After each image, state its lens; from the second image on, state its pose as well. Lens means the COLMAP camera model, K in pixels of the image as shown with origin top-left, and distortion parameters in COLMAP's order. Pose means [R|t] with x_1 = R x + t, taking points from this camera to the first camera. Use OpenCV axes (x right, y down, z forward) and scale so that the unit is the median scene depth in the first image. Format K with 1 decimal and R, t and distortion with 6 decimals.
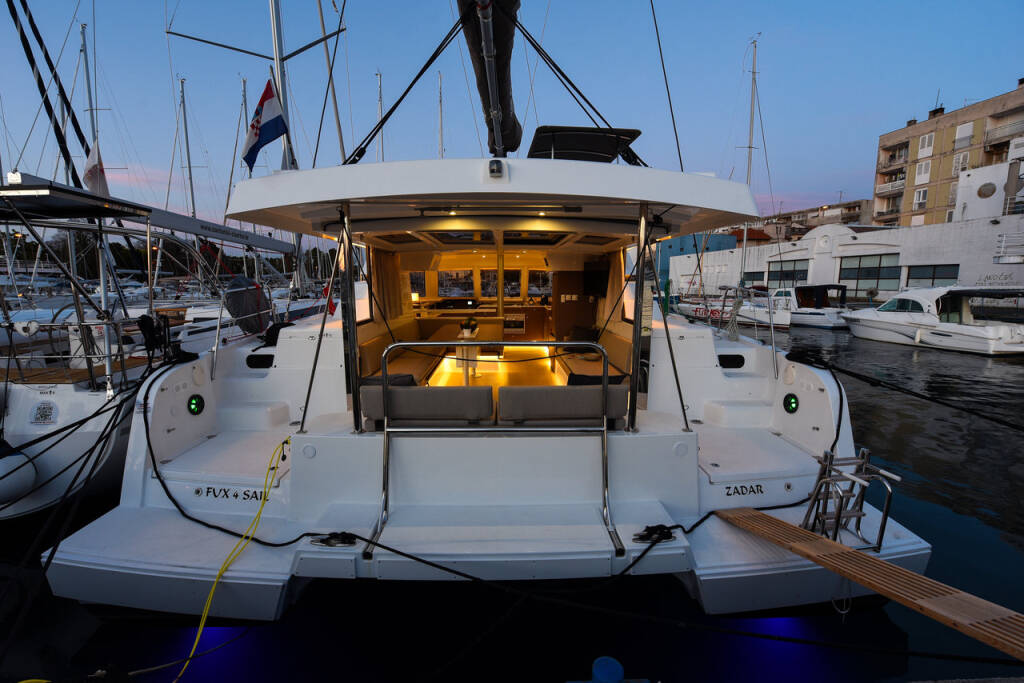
lens RADIAL K [[405.6, 0, 512.0], [0, 405.6, 341.5], [0, 0, 1]] dist [-0.012453, -0.000337]
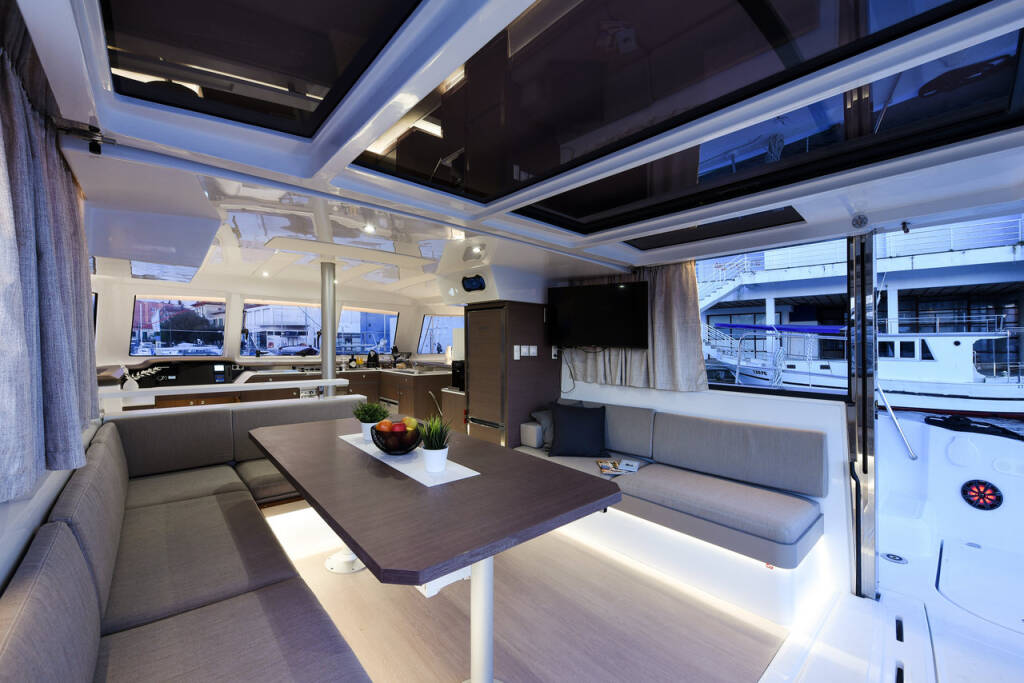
lens RADIAL K [[405.6, 0, 512.0], [0, 405.6, 341.5], [0, 0, 1]] dist [-0.012453, -0.000337]
pose [[0.763092, 0.013517, 0.646149, -0.061198], [0.085483, 0.988886, -0.121640, -0.015773], [-0.640612, 0.148057, 0.753456, 0.168166]]
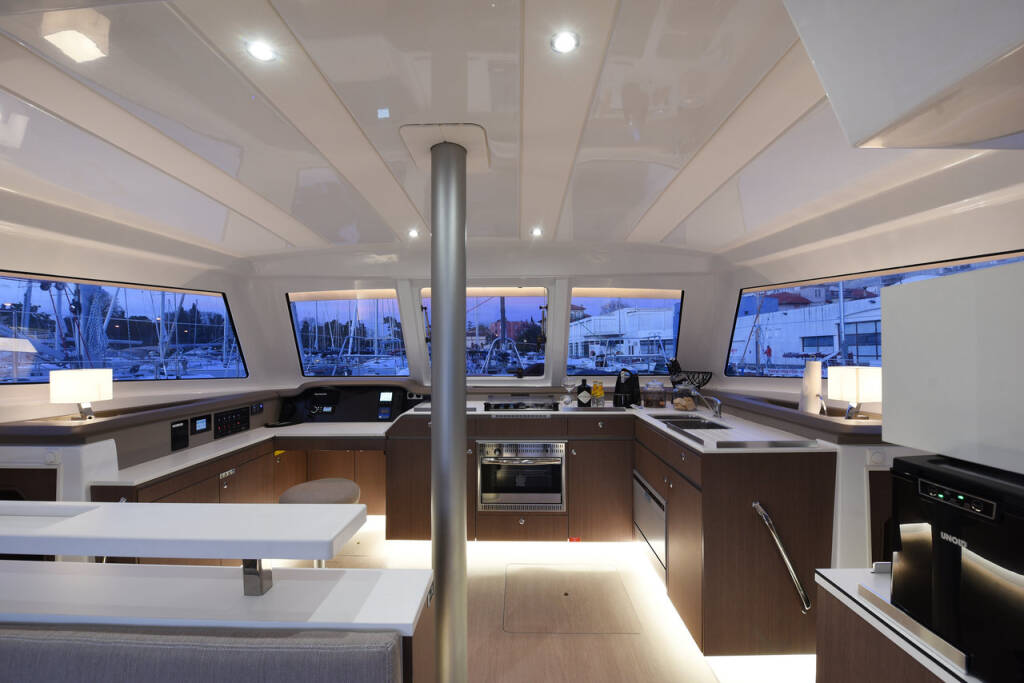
lens RADIAL K [[405.6, 0, 512.0], [0, 405.6, 341.5], [0, 0, 1]] dist [-0.012453, -0.000337]
pose [[0.999088, -0.008385, -0.041868, 0.003203], [0.001064, 0.985114, -0.171900, -0.034401], [0.042686, 0.171698, 0.984224, 0.282769]]
